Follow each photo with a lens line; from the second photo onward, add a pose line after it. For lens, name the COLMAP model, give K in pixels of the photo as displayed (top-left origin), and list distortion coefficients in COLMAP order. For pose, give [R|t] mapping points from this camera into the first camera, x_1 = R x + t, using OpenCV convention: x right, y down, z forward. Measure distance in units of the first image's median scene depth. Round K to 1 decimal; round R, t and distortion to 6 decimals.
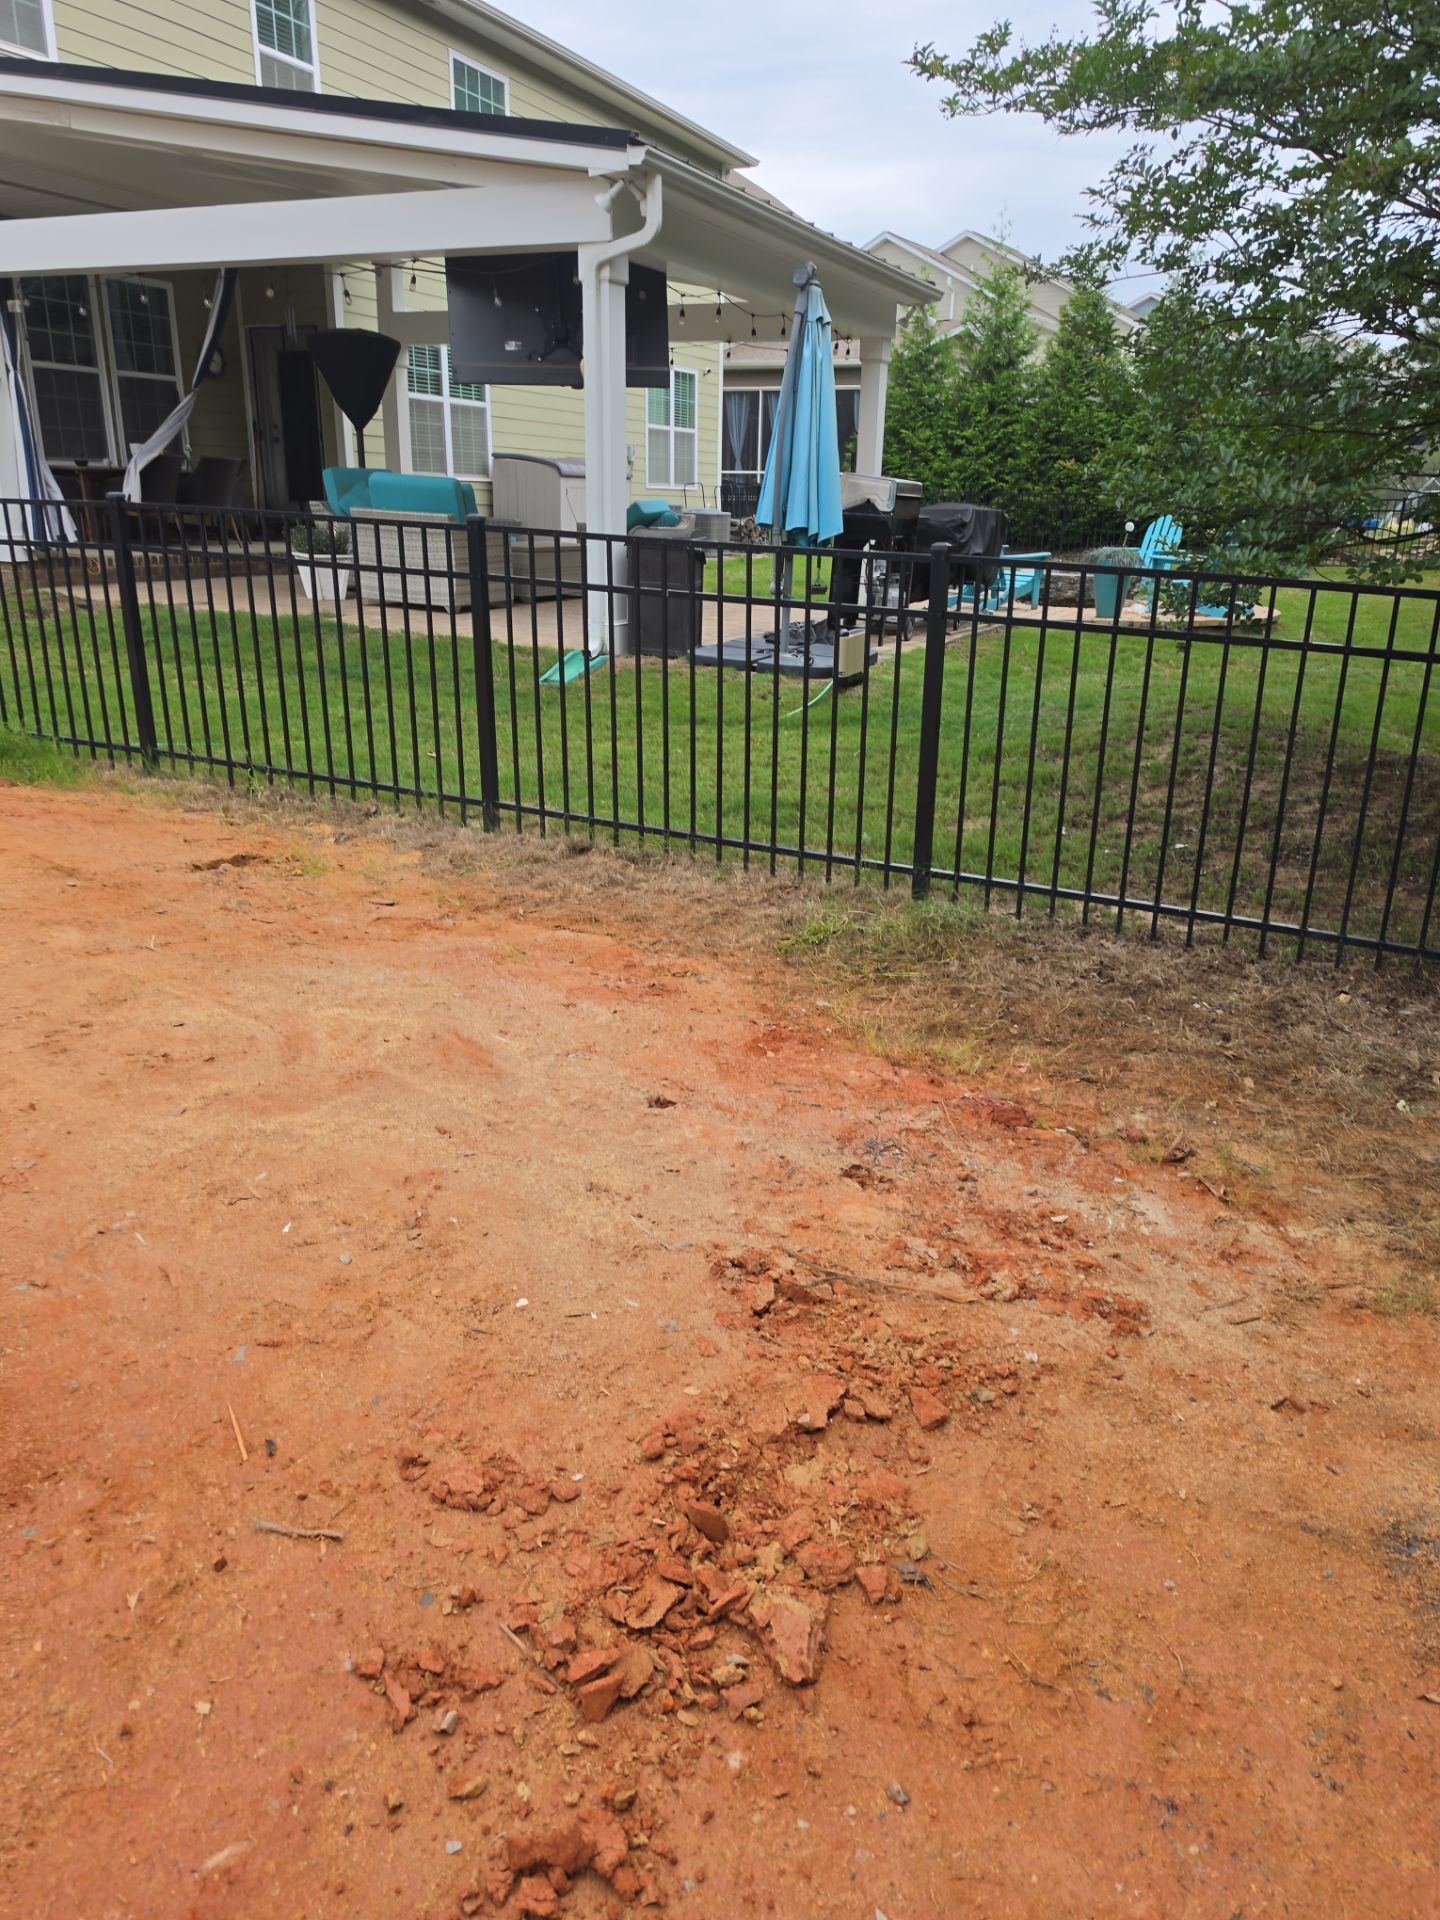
lens RADIAL K [[1401.9, 0, 720.0], [0, 1401.9, 960.0], [0, 0, 1]] dist [0.107831, -0.149128]
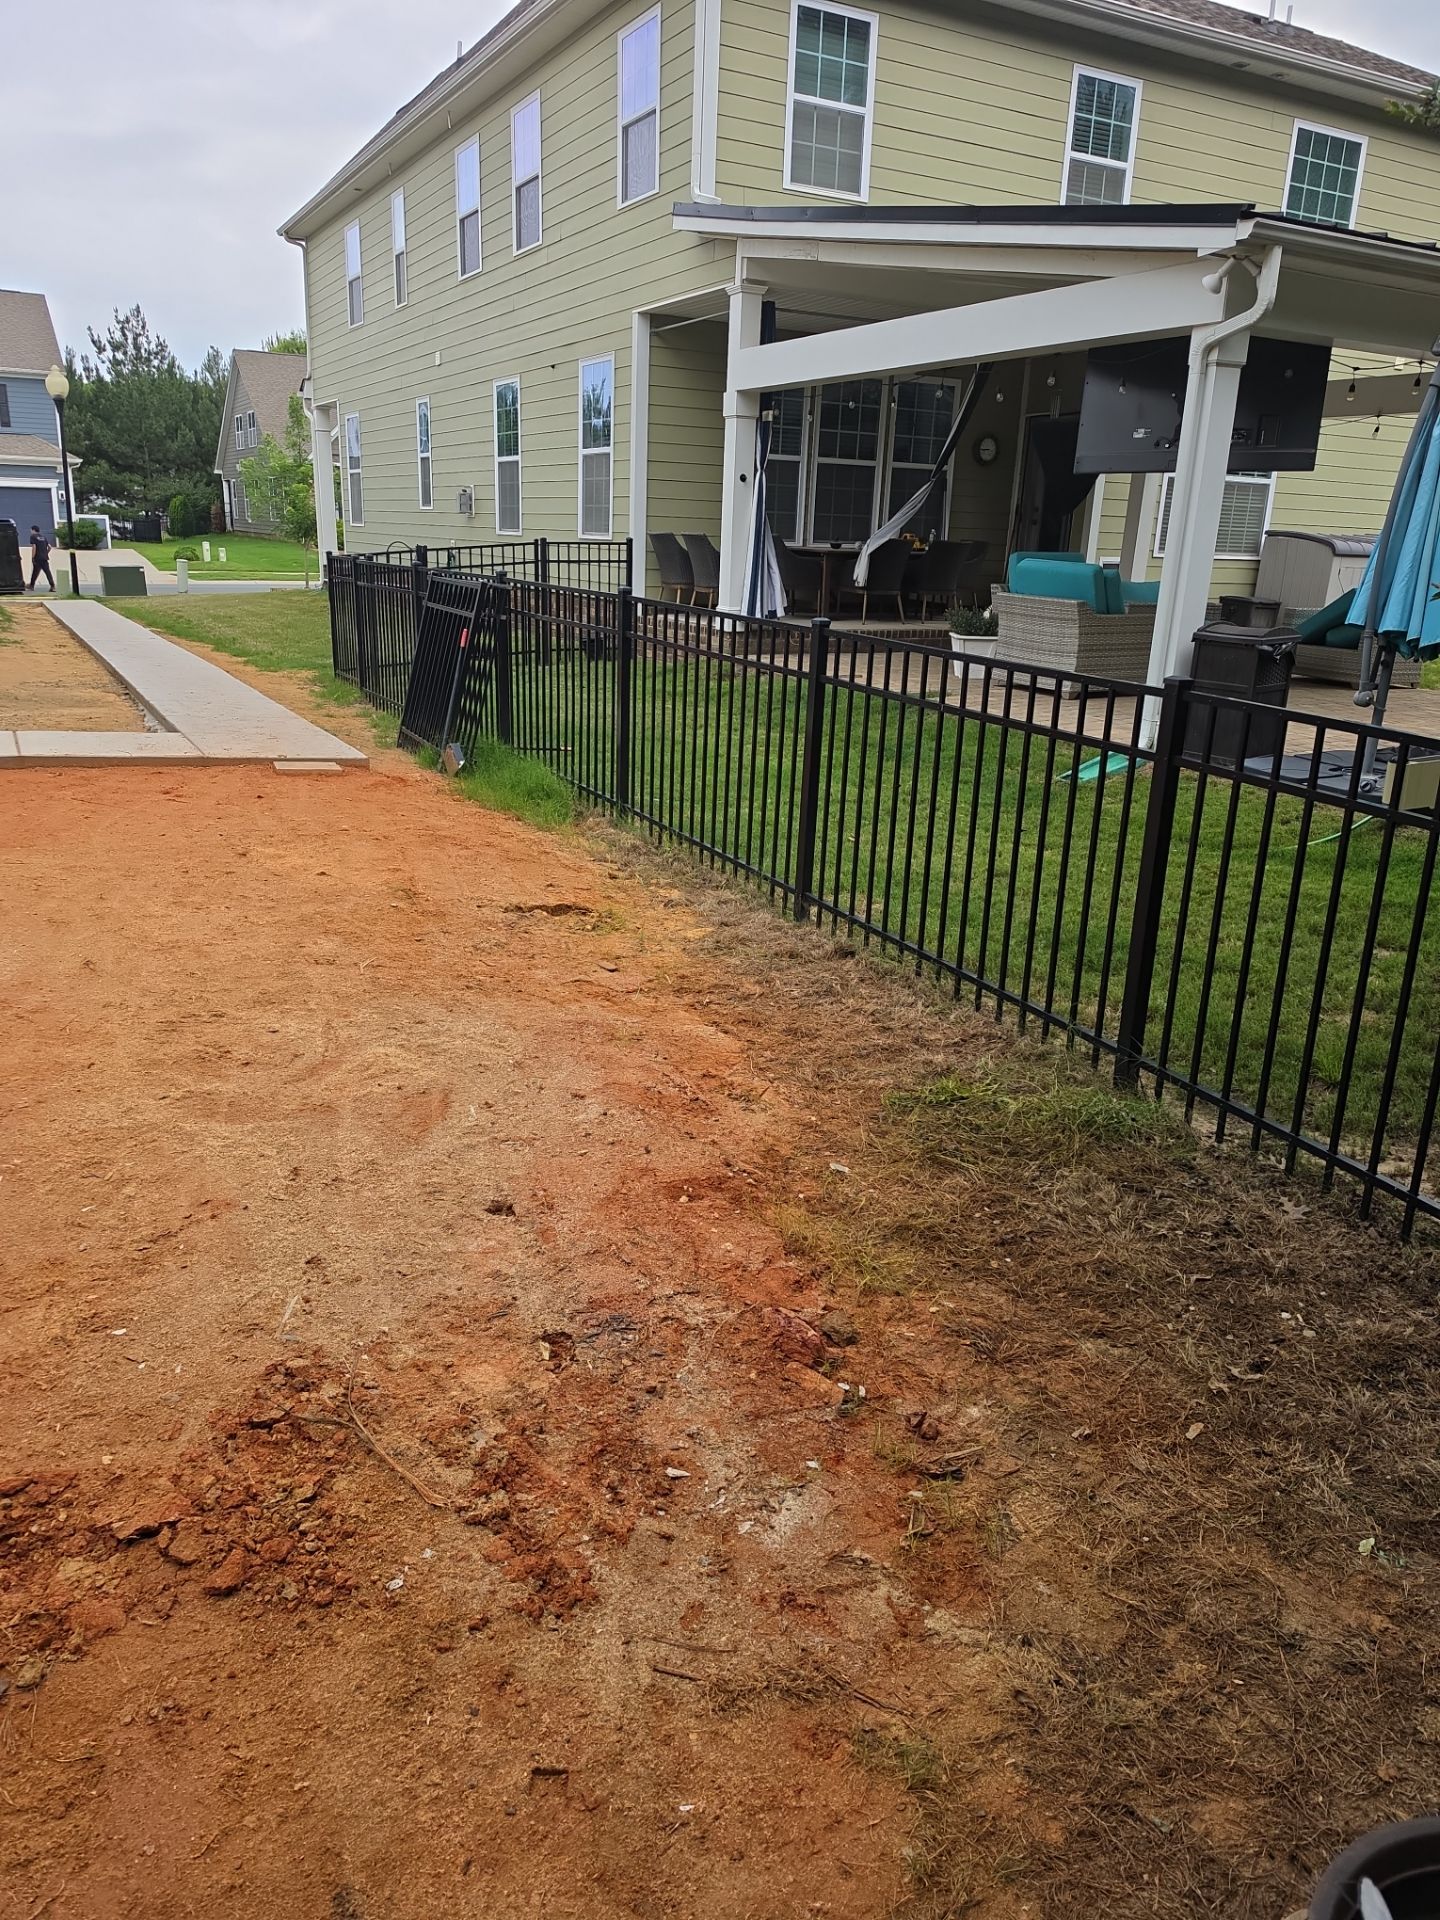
lens RADIAL K [[1341.4, 0, 688.0], [0, 1341.4, 973.1], [0, 0, 1]] dist [0.059464, -0.099269]
pose [[0.771405, 0.197328, -0.604976, 0.423724], [-0.207502, 0.976743, 0.054004, -0.100856], [0.601562, 0.083875, 0.794410, 0.197022]]
